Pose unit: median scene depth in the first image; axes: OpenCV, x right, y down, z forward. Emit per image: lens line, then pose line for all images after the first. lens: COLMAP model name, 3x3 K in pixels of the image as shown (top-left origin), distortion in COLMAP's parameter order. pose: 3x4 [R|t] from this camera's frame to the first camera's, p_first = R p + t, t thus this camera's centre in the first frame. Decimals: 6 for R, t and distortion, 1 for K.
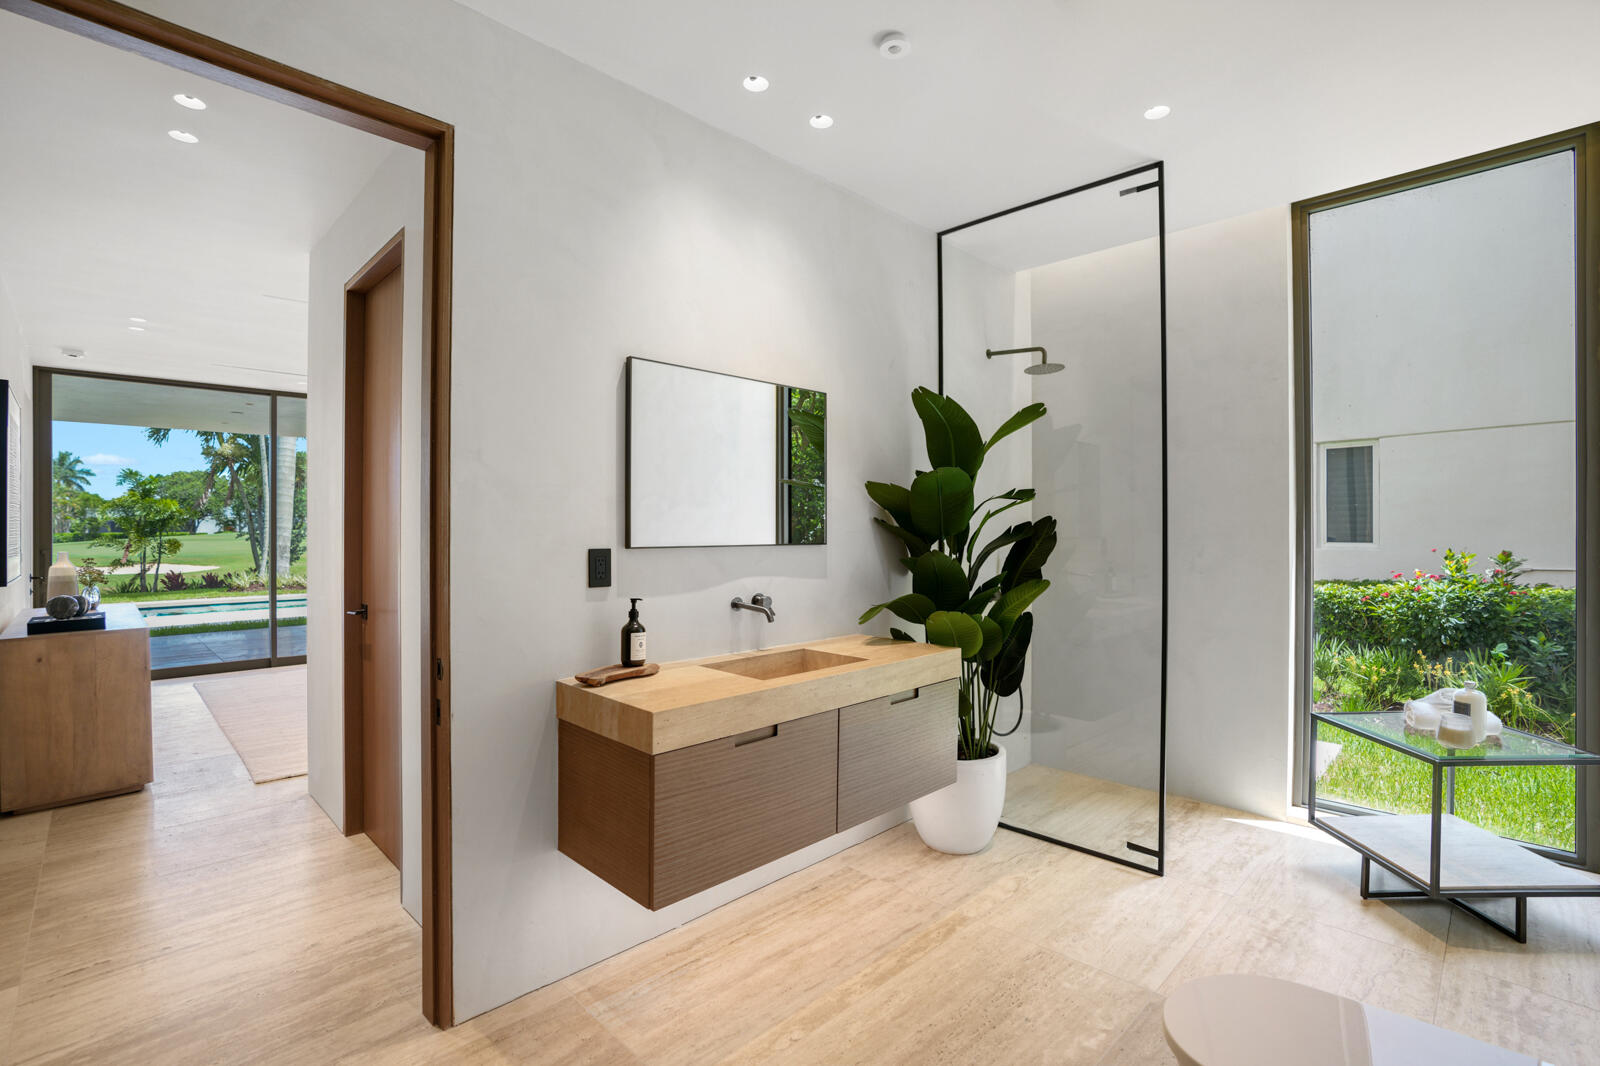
lens RADIAL K [[729.4, 0, 790.5], [0, 729.4, 534.9], [0, 0, 1]] dist [-0.031279, 0.003019]
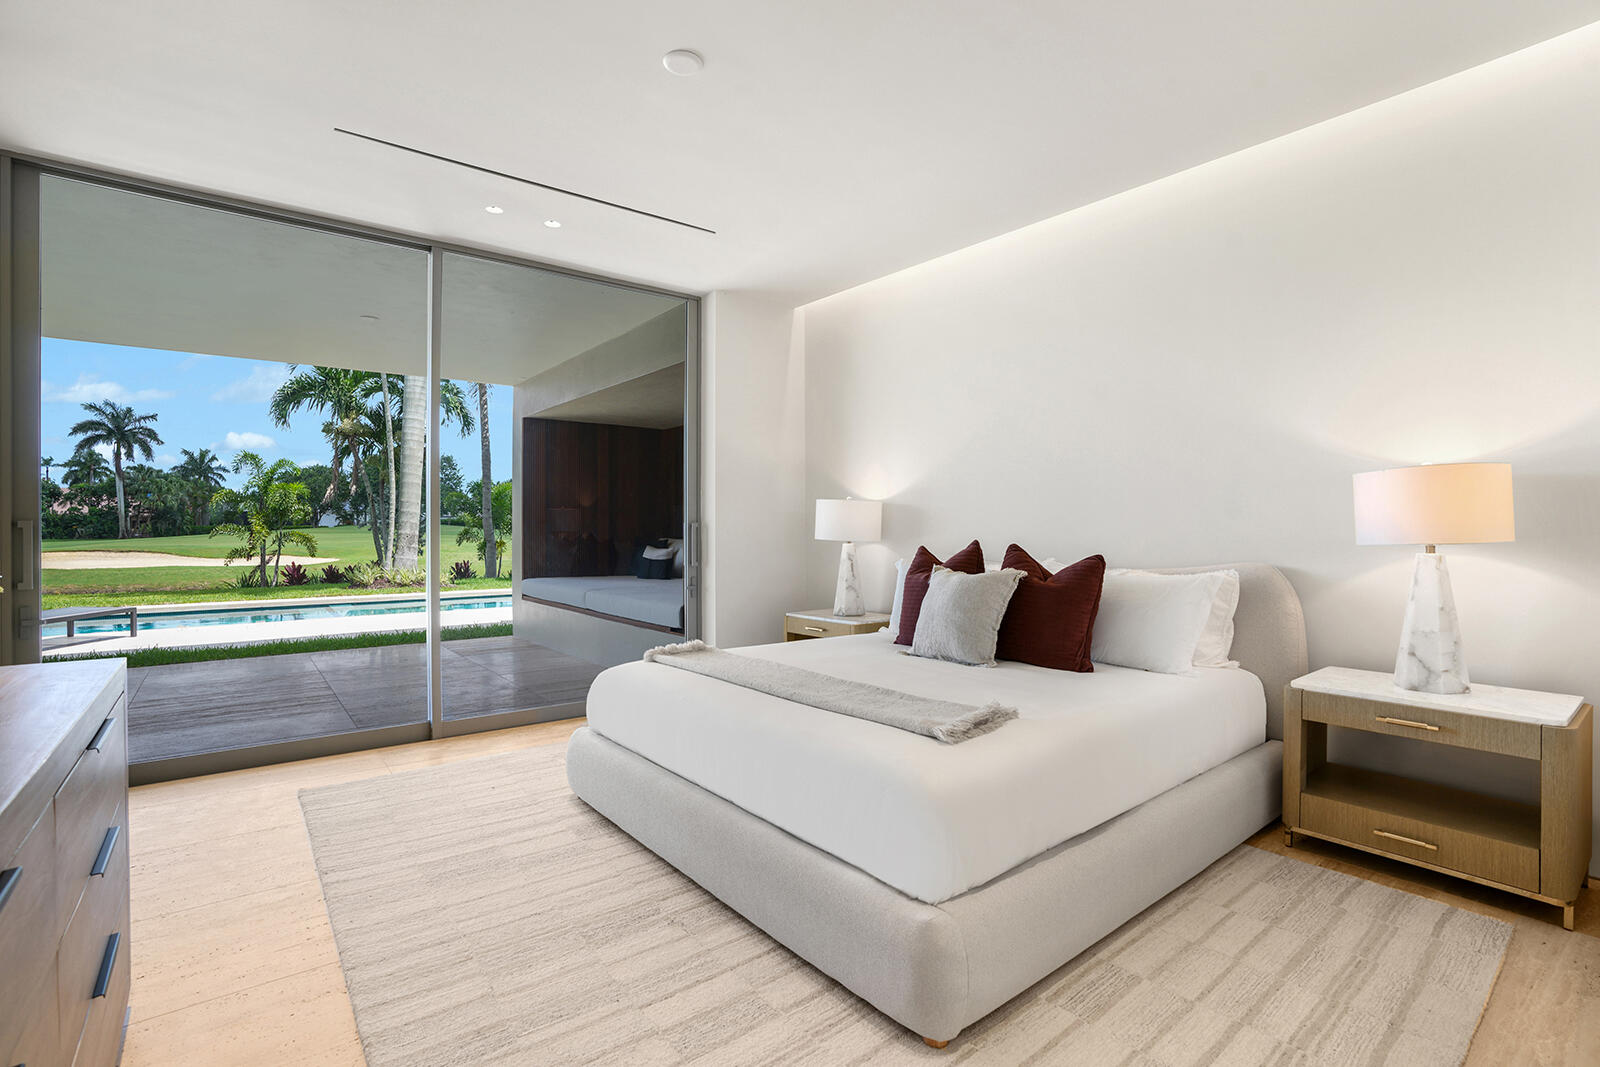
lens RADIAL K [[729.4, 0, 795.3], [0, 729.4, 536.0], [0, 0, 1]] dist [-0.031279, 0.003019]
pose [[0.994059, 0.003528, -0.108782, -0.120508], [-0.002555, 0.999956, 0.009078, 0.005482], [0.108809, -0.008746, 0.994024, 0.149003]]
